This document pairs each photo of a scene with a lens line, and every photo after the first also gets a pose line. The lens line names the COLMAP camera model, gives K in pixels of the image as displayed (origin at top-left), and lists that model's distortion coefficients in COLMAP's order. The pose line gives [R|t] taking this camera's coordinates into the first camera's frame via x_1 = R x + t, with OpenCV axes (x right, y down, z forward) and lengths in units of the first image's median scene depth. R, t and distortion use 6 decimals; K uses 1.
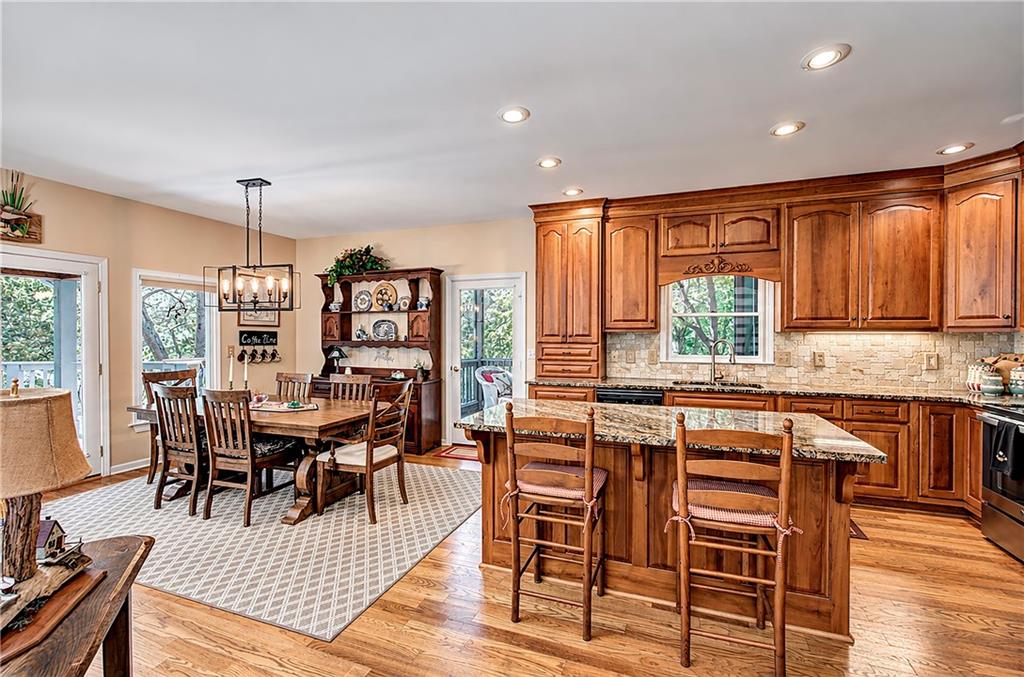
lens RADIAL K [[425.0, 0, 528.0], [0, 425.0, 339.9], [0, 0, 1]] dist [-0.000102, -0.000103]
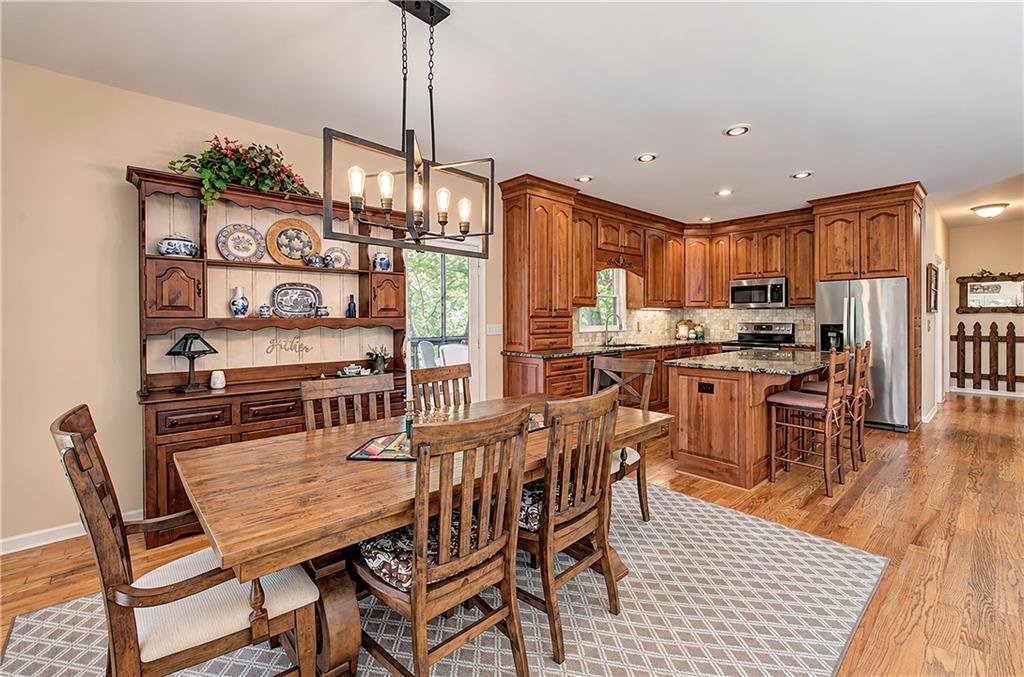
lens RADIAL K [[429.4, 0, 513.4], [0, 429.4, 314.6], [0, 0, 1]] dist [0.001035, 0.000115]
pose [[0.485382, -0.000115, 0.874302, -0.731674], [0.020026, 0.999739, -0.010987, 0.009646], [-0.874073, 0.022841, 0.485257, 0.472226]]
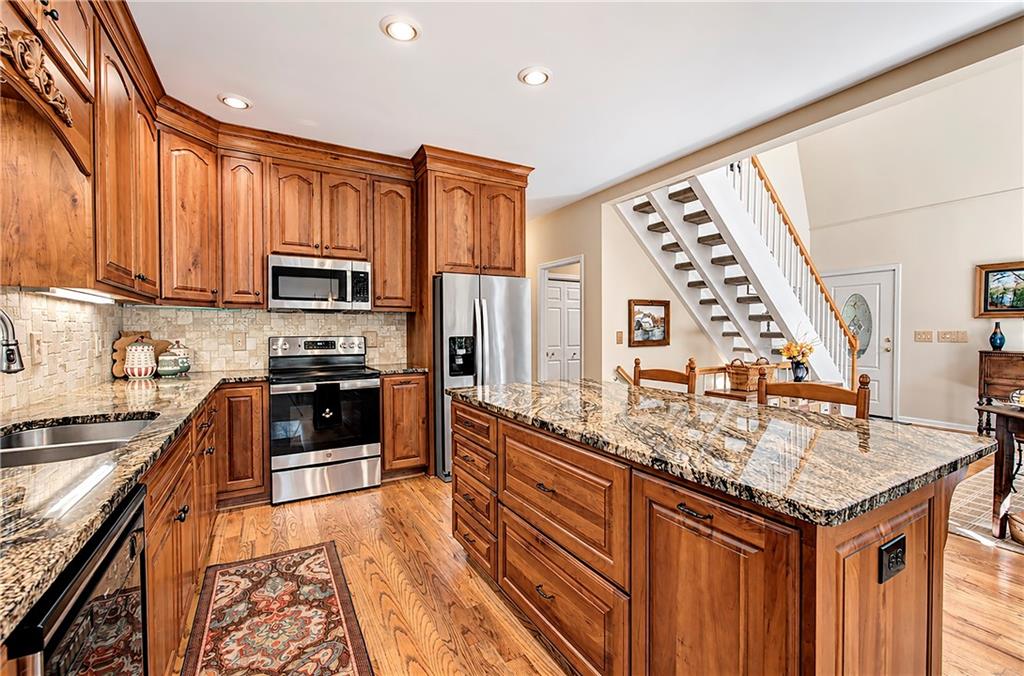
lens RADIAL K [[431.8, 0, 511.3], [0, 431.8, 334.1], [0, 0, 1]] dist [0.001308, 0.000147]
pose [[-0.753587, -0.011017, 0.657256, -0.026744], [0.008489, 0.999613, 0.026489, 0.013694], [-0.657293, 0.025541, -0.753202, 0.770549]]
